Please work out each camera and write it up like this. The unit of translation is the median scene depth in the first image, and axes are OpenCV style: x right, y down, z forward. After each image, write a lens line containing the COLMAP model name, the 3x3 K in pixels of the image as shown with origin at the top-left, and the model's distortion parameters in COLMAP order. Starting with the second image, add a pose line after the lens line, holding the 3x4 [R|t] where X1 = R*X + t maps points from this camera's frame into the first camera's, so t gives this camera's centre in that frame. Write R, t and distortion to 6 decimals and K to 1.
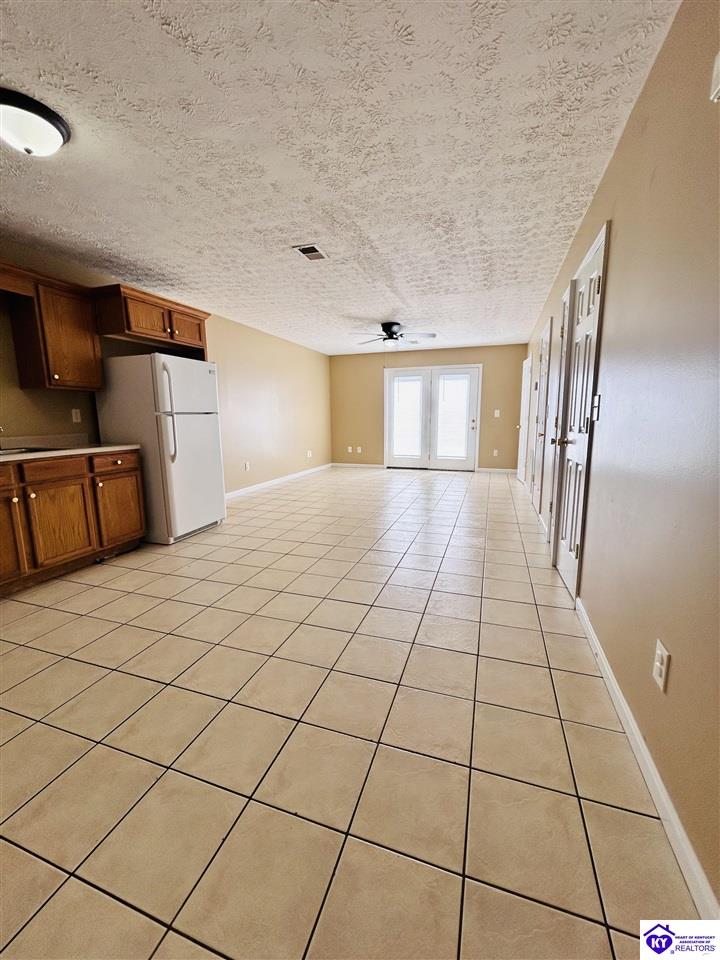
lens RADIAL K [[383.0, 0, 360.0], [0, 383.0, 480.0], [0, 0, 1]] dist [0.000332, -0.000084]
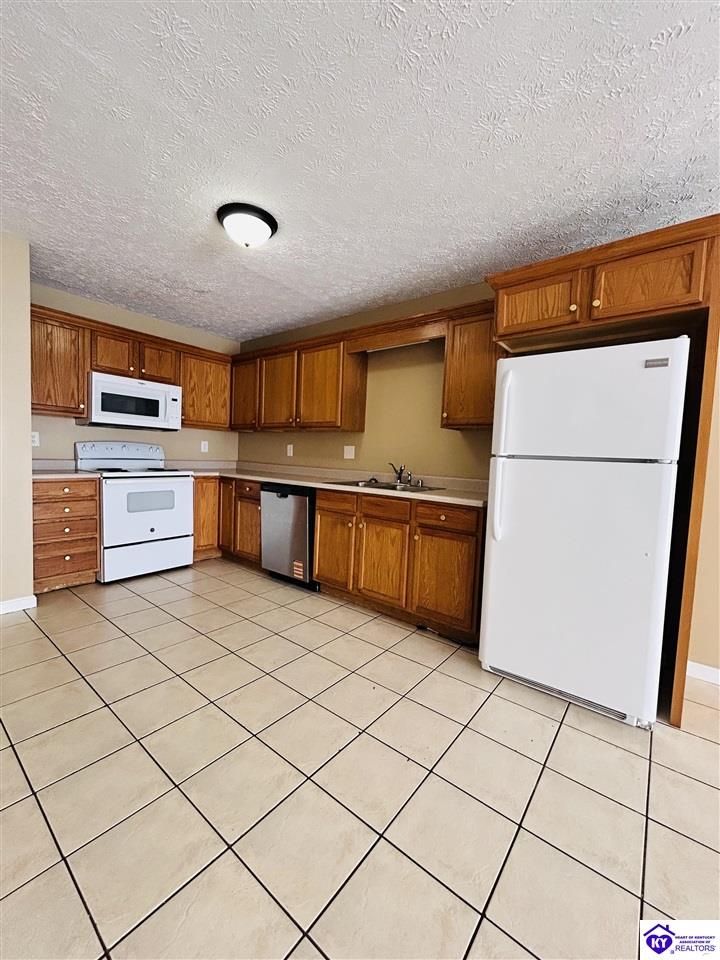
lens RADIAL K [[383.0, 0, 360.0], [0, 383.0, 480.0], [0, 0, 1]] dist [0.000332, -0.000084]
pose [[-0.334881, 0.046988, -0.941088, 0.136690], [-0.198698, 0.972776, 0.119276, -0.174059], [0.921072, 0.226936, -0.316428, 1.053975]]
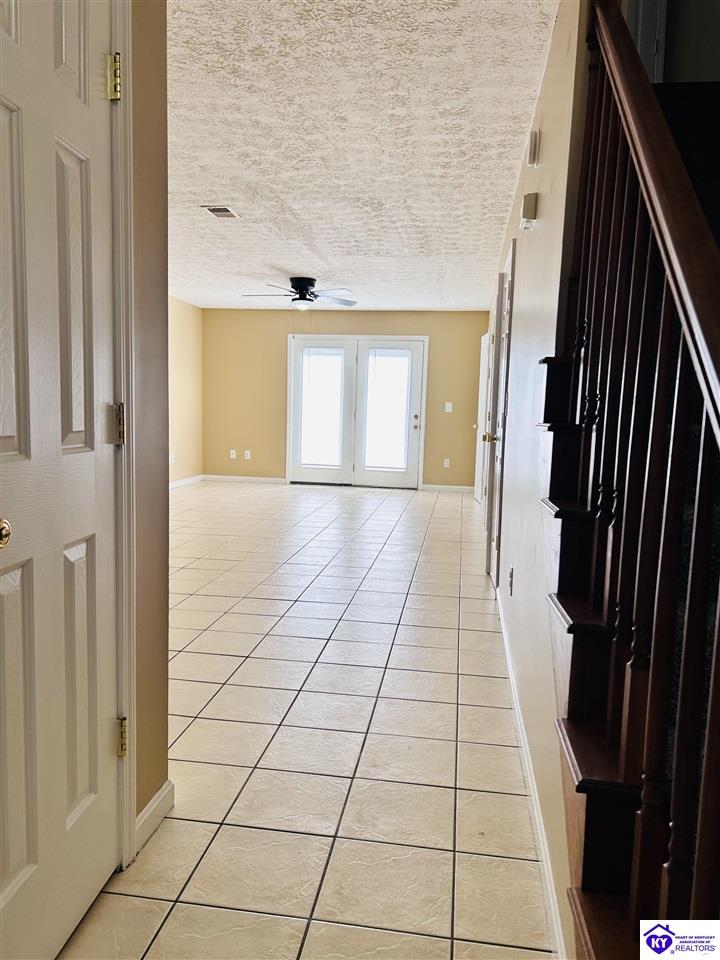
lens RADIAL K [[729.2, 0, 358.0], [0, 729.2, 500.6], [0, 0, 1]] dist [0.005379, 0.000160]
pose [[0.982308, 0.012776, 0.186836, -0.095714], [-0.006063, 0.999317, -0.036454, 0.084908], [-0.187175, 0.034677, 0.981714, -0.493646]]
